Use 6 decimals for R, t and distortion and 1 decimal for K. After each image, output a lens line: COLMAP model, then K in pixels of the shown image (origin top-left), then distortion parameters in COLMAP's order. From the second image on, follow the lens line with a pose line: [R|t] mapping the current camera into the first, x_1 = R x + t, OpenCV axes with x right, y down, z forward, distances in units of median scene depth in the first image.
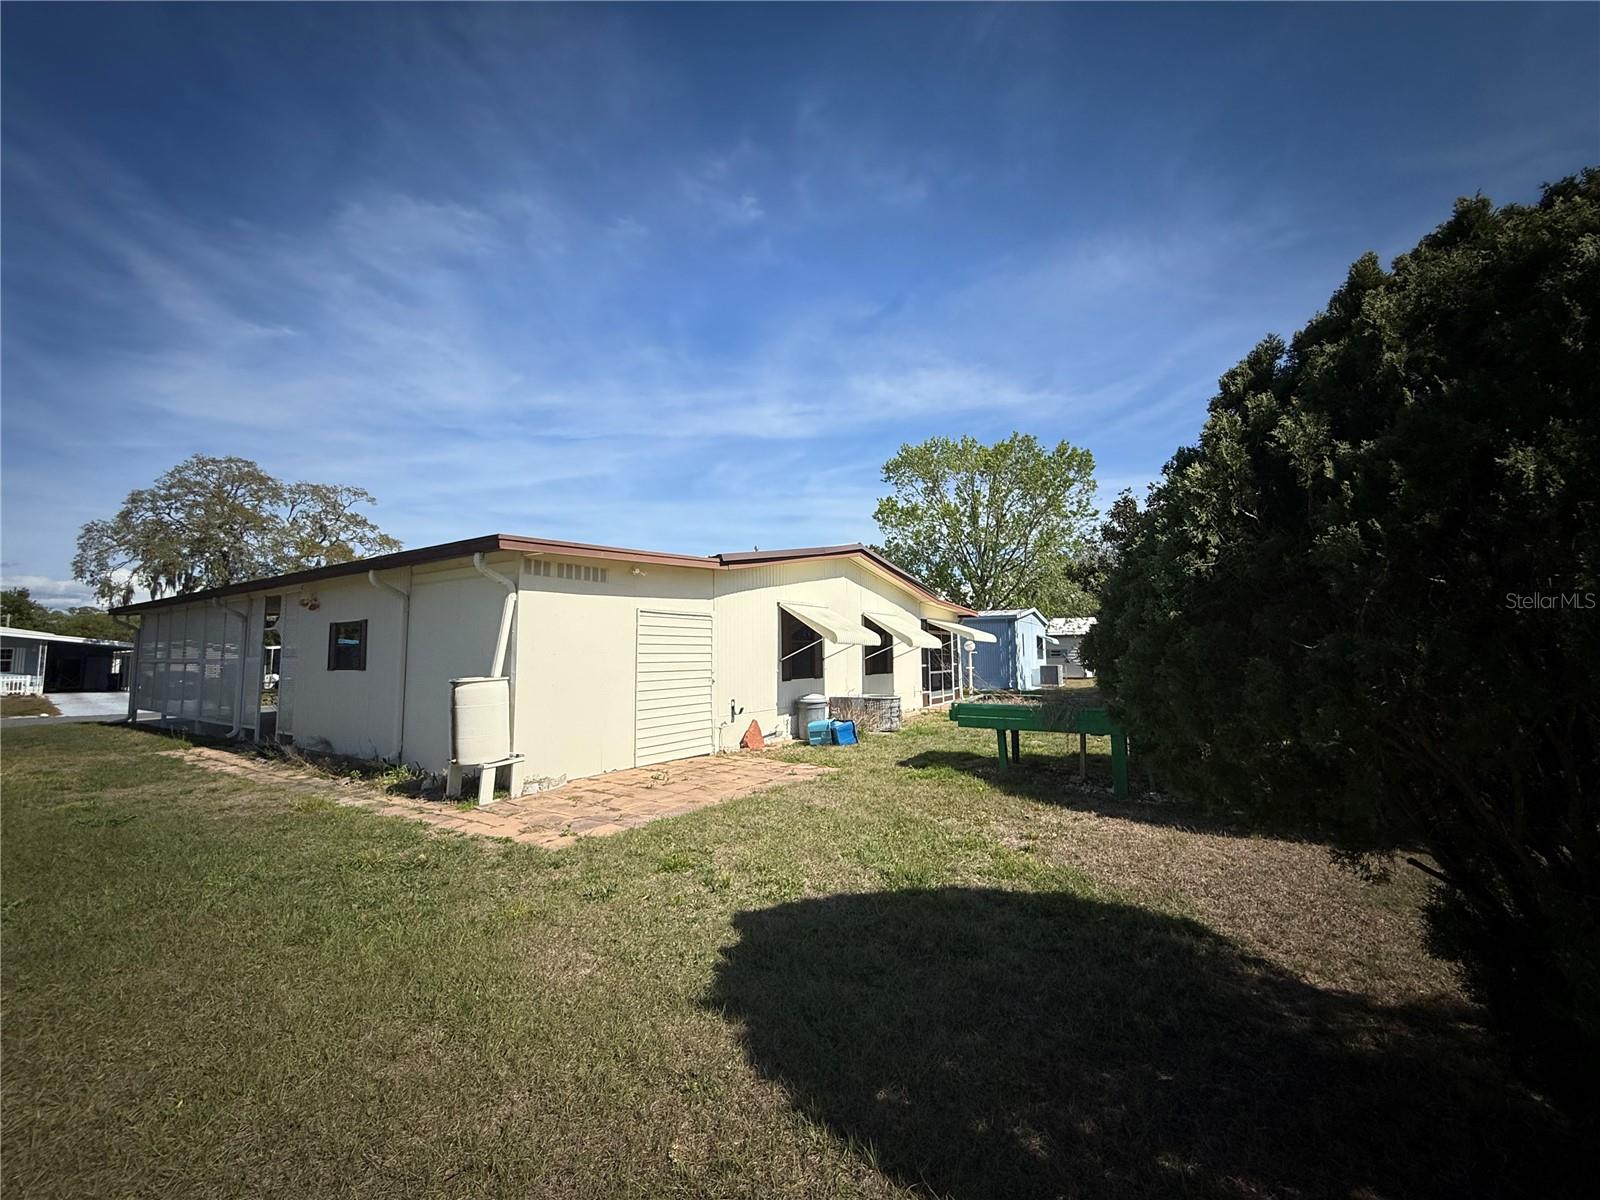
lens RADIAL K [[638.9, 0, 796.4], [0, 638.9, 600.4], [0, 0, 1]] dist [-0.003049, 0.000922]
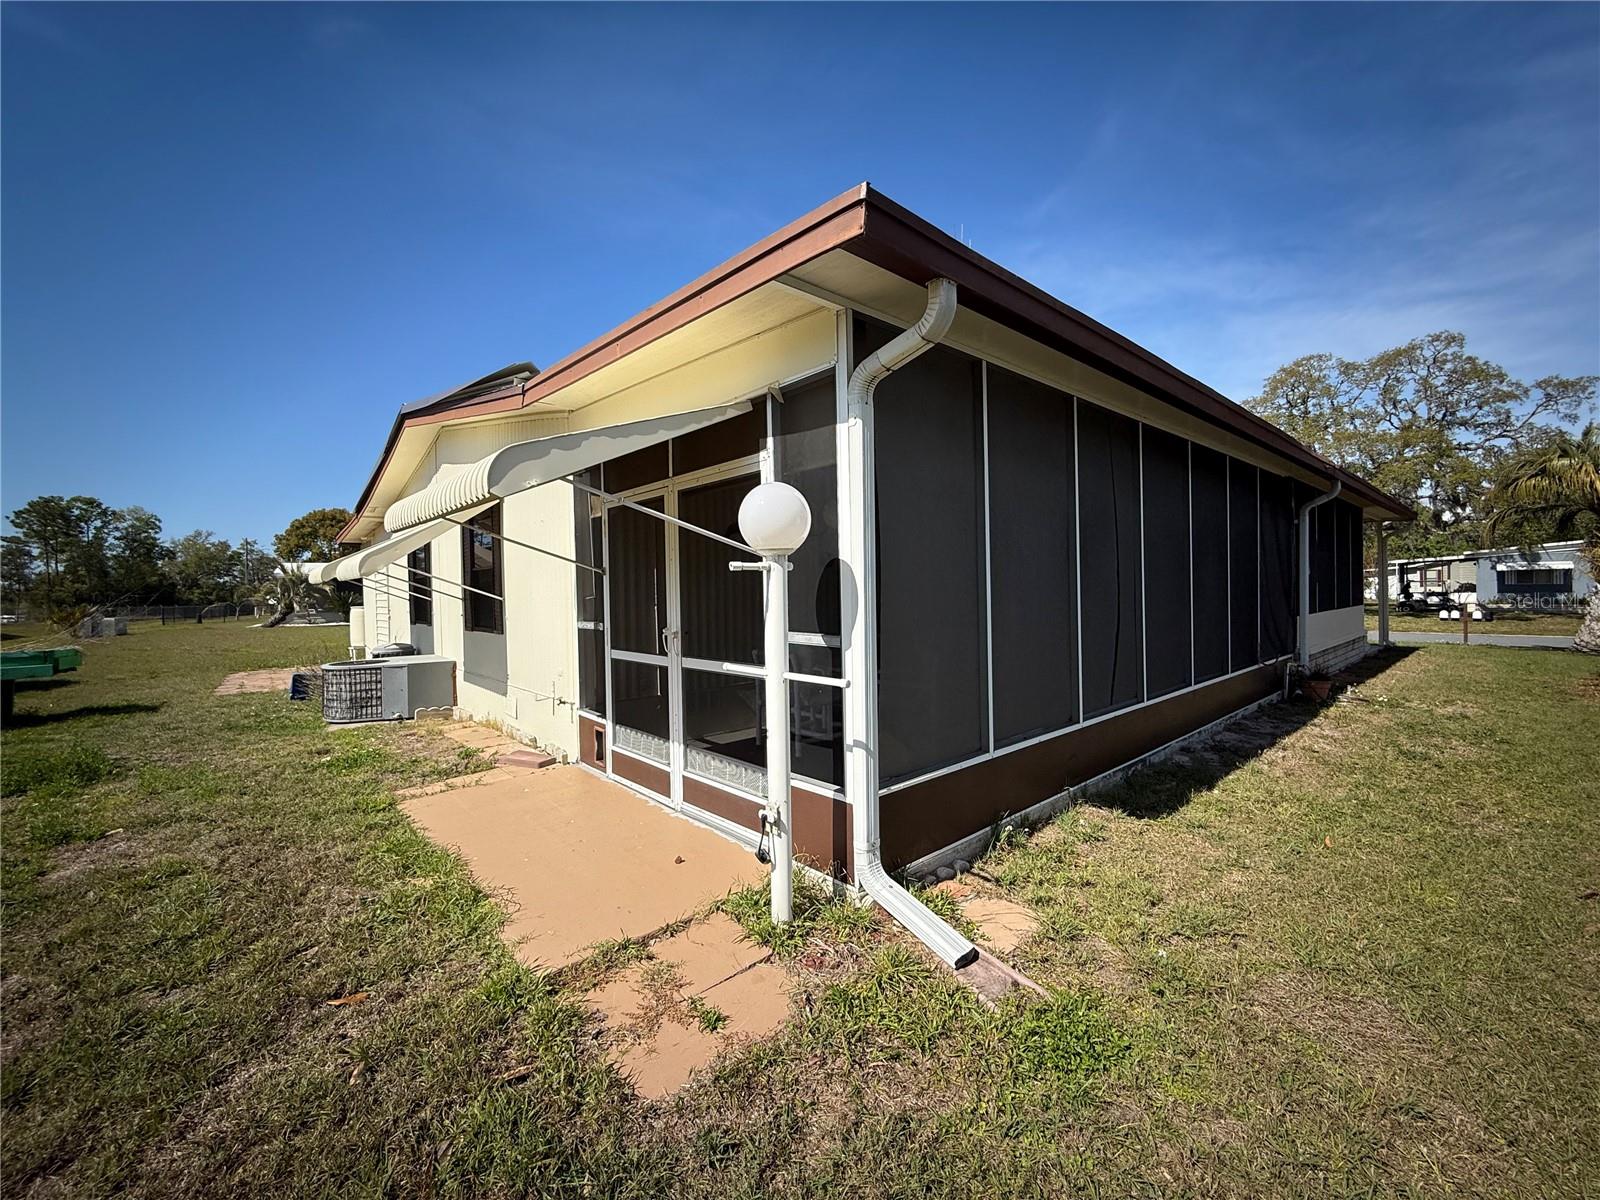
lens RADIAL K [[638.9, 0, 799.1], [0, 638.9, 598.2], [0, 0, 1]] dist [-0.003049, 0.000922]
pose [[-0.251906, 0.022221, -0.967496, 0.753096], [0.099282, 0.995055, -0.002996, 0.166254], [0.962645, -0.096810, -0.252867, 1.929820]]
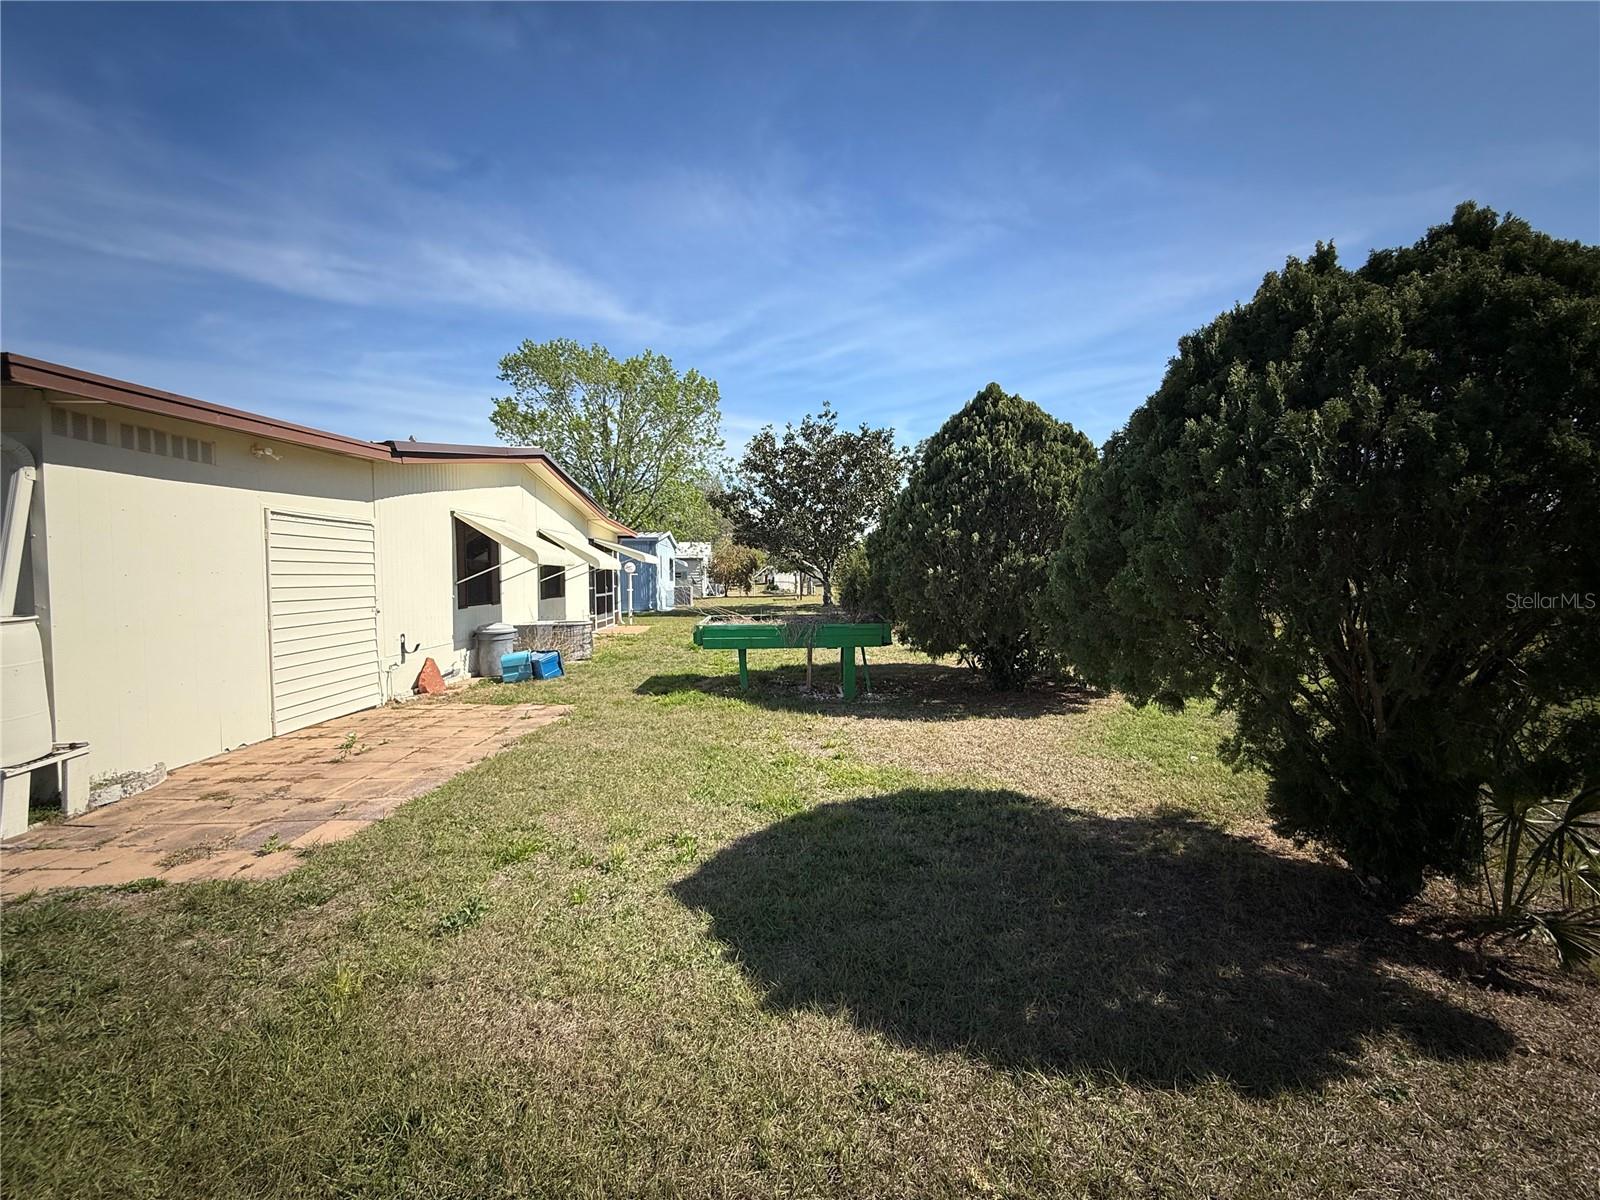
lens RADIAL K [[638.9, 0, 796.9], [0, 638.9, 601.8], [0, 0, 1]] dist [-0.003049, 0.000922]
pose [[0.817920, -0.024072, 0.574828, -0.152987], [-0.047114, 0.992966, 0.108620, 0.009666], [-0.573399, -0.115925, 0.811033, 0.102811]]
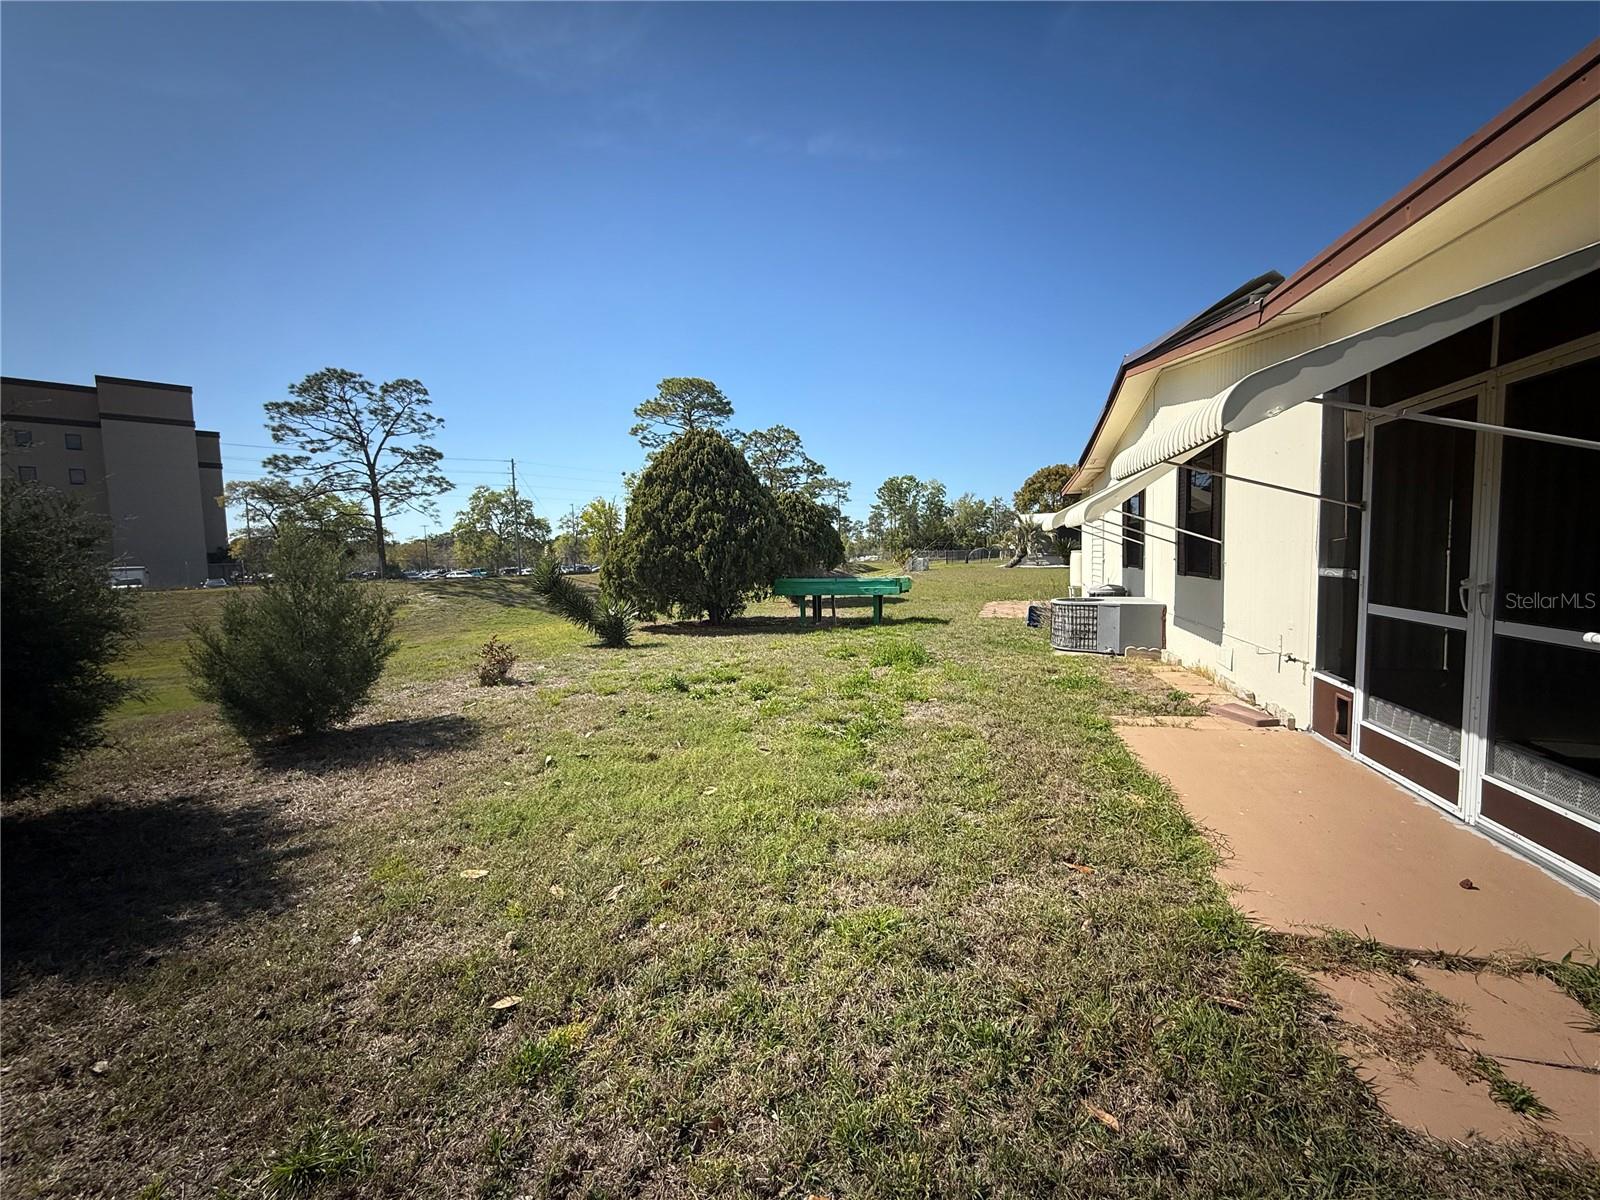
lens RADIAL K [[638.9, 0, 793.8], [0, 638.9, 598.5], [0, 0, 1]] dist [-0.003049, 0.000922]
pose [[-0.954557, 0.051851, -0.293484, 0.771014], [0.055299, 0.998464, -0.003458, 0.168245], [0.292854, -0.019530, -0.955958, 1.936696]]
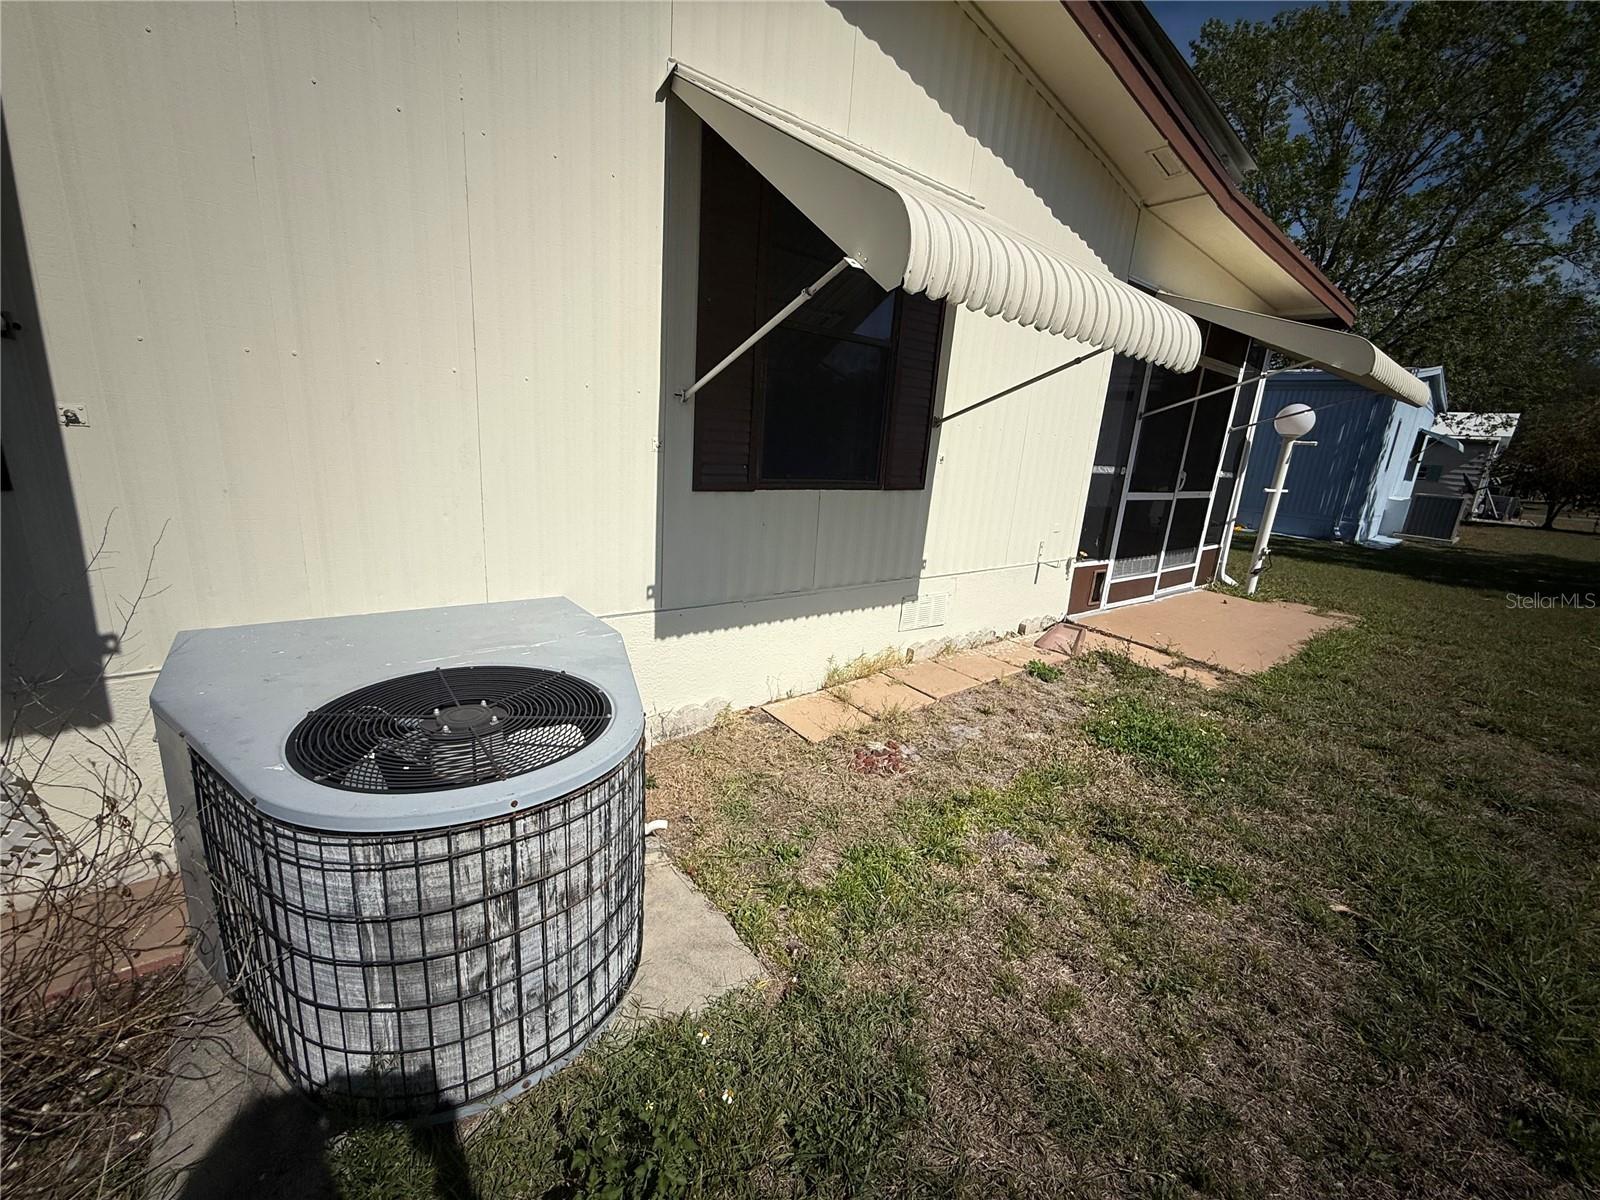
lens RADIAL K [[638.9, 0, 799.5], [0, 638.9, 593.5], [0, 0, 1]] dist [-0.003049, 0.000922]
pose [[0.947726, 0.148500, -0.282424, 0.267067], [-0.050806, 0.944041, 0.325891, 0.115642], [0.315015, -0.294507, 0.902237, 1.152948]]
